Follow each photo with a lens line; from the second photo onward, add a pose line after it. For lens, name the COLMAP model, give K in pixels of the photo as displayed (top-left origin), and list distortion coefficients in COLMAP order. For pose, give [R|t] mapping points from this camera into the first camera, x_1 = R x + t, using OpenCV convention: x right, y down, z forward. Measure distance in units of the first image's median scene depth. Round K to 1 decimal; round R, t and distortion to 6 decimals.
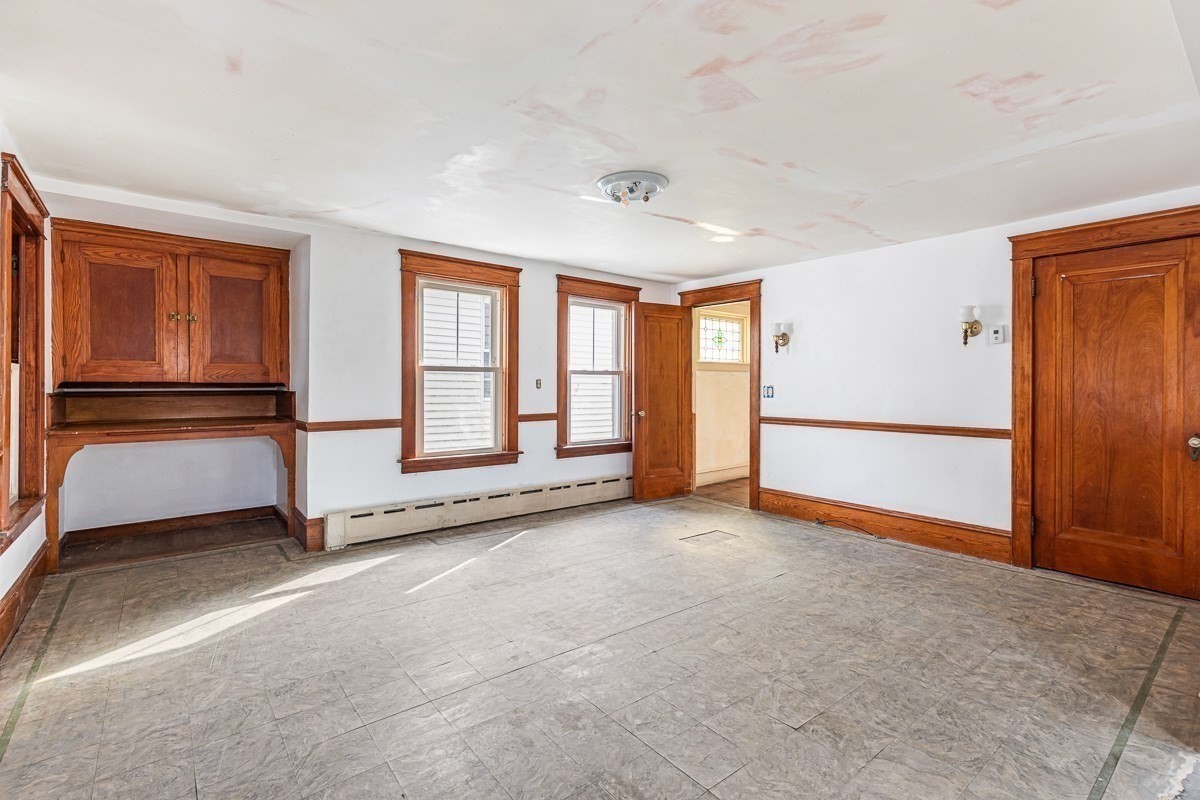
lens RADIAL K [[545.1, 0, 601.7], [0, 545.1, 383.5], [0, 0, 1]] dist [0.016902, -0.000171]
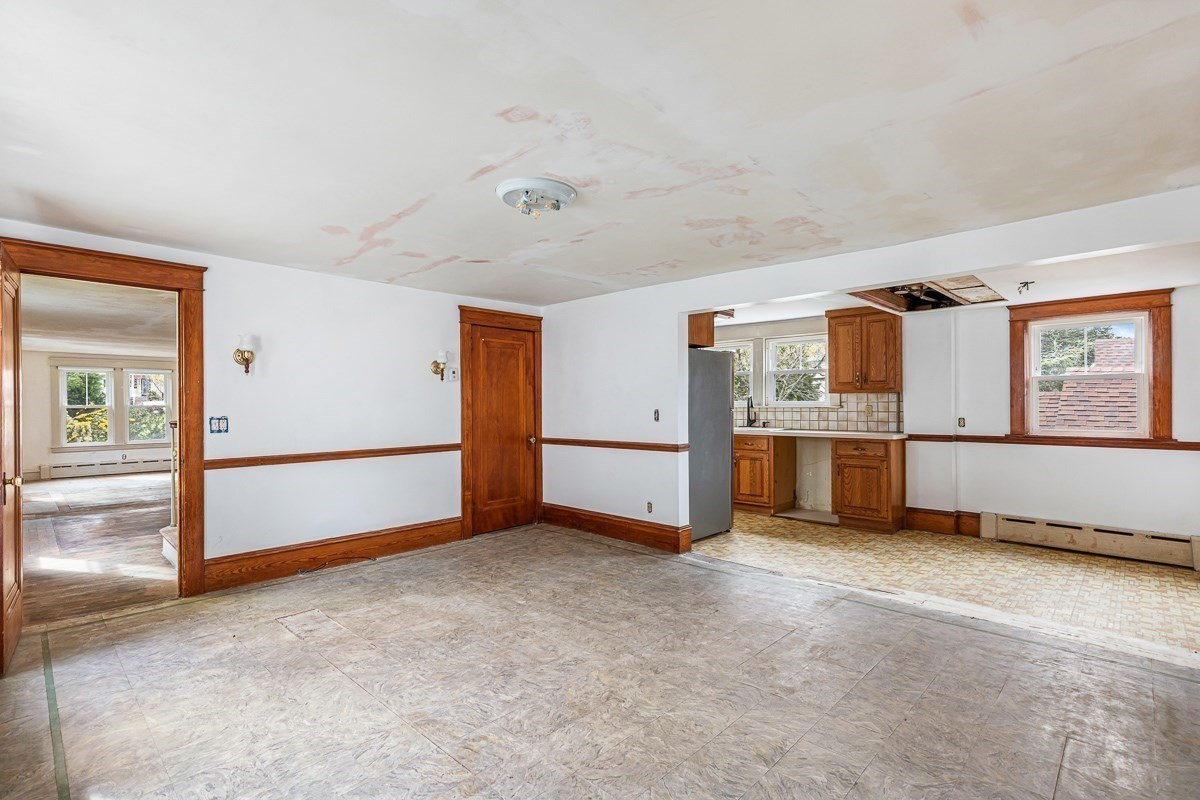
lens RADIAL K [[559.5, 0, 600.0], [0, 559.5, 400.0], [0, 0, 1]] dist [0.020580, 0.000058]
pose [[-0.117941, 0.008484, 0.992984, -0.726167], [0.006435, 0.999949, -0.007779, -0.012910], [-0.993000, 0.005473, -0.117989, 0.834906]]
